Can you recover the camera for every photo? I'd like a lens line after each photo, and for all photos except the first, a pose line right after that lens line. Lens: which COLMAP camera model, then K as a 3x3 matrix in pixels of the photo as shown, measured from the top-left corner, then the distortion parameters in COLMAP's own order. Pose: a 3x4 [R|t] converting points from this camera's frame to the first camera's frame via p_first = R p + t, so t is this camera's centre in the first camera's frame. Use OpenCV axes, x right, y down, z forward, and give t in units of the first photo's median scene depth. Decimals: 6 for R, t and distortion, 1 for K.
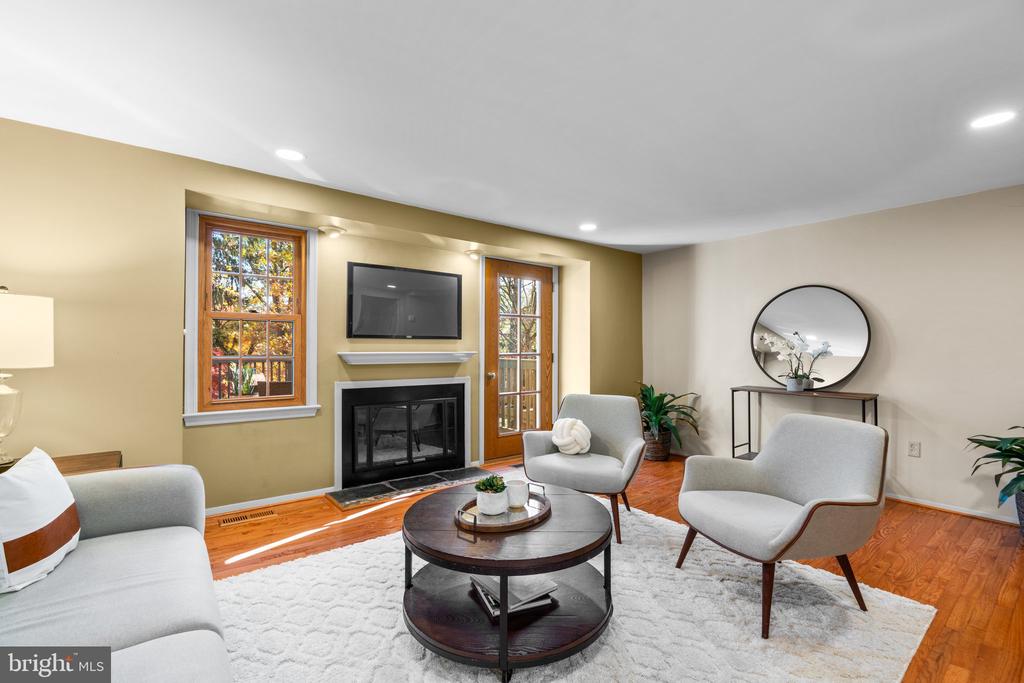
lens RADIAL K [[459.8, 0, 512.9], [0, 459.8, 342.9], [0, 0, 1]] dist [-0.013190, 0.006557]
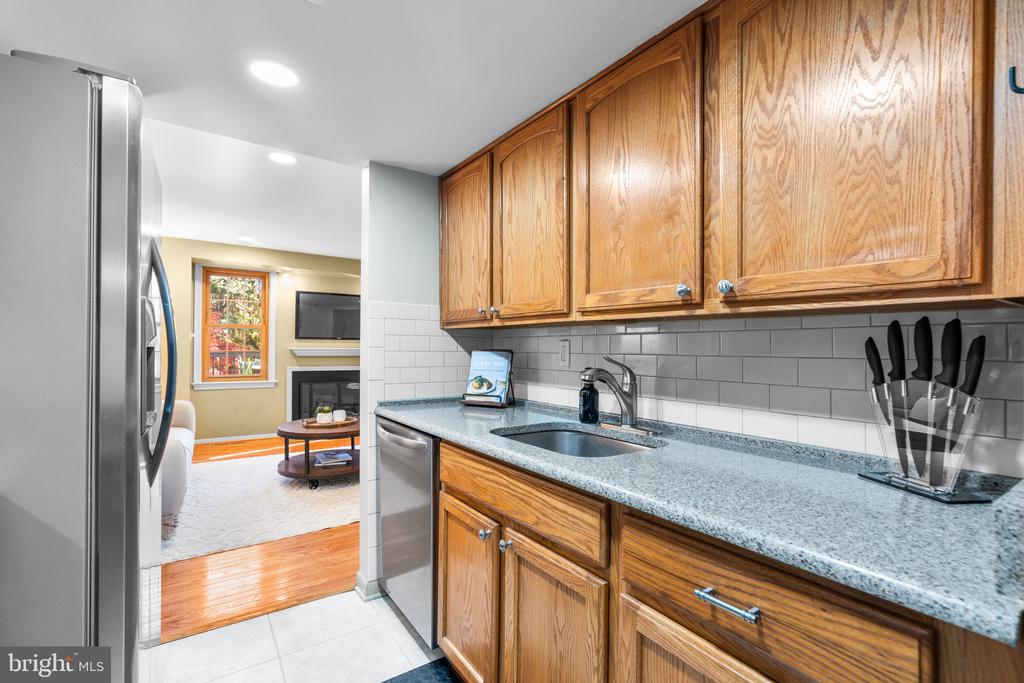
lens RADIAL K [[459.8, 0, 513.1], [0, 459.8, 345.6], [0, 0, 1]] dist [-0.013190, 0.006557]
pose [[0.998189, 0.008750, -0.059521, 0.484574], [-0.008400, 0.999946, 0.006123, -0.003432], [0.059572, -0.005612, 0.998208, -0.537022]]
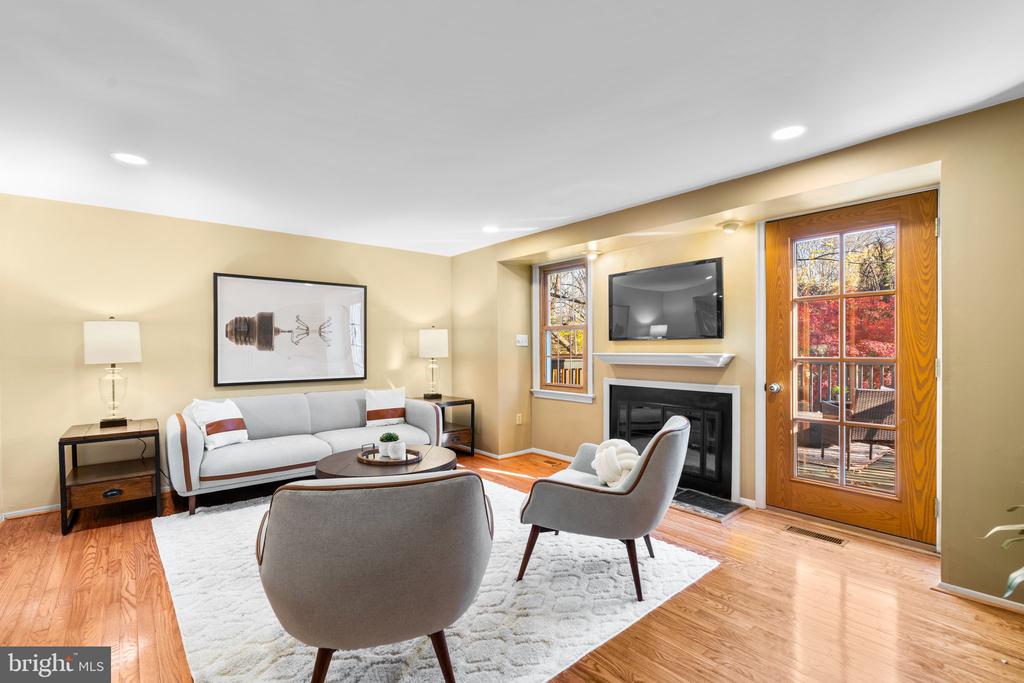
lens RADIAL K [[459.8, 0, 513.1], [0, 459.8, 354.3], [0, 0, 1]] dist [-0.013190, 0.006557]
pose [[0.035777, 0.011730, -0.999291, 0.790753], [0.015864, 0.999798, 0.012304, 0.005682], [0.999234, -0.016293, 0.035583, 0.714561]]
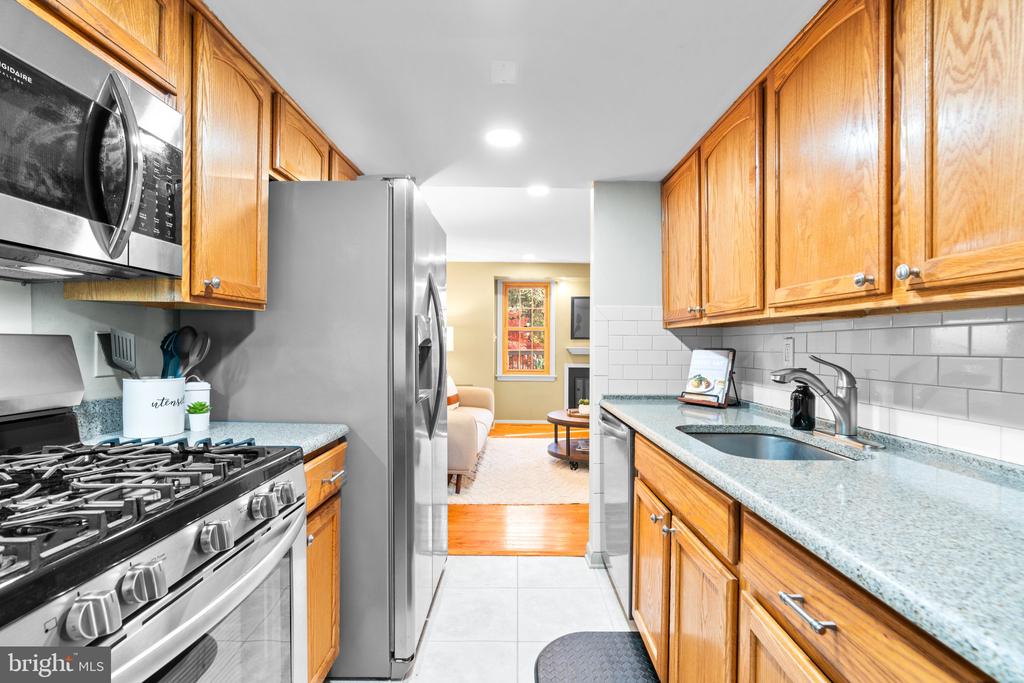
lens RADIAL K [[459.8, 0, 516.8], [0, 459.8, 350.6], [0, 0, 1]] dist [-0.013190, 0.006557]
pose [[0.788389, 0.011390, -0.615072, 0.583307], [0.001722, 0.999784, 0.020721, -0.004078], [0.615175, -0.017395, 0.788199, -0.555869]]
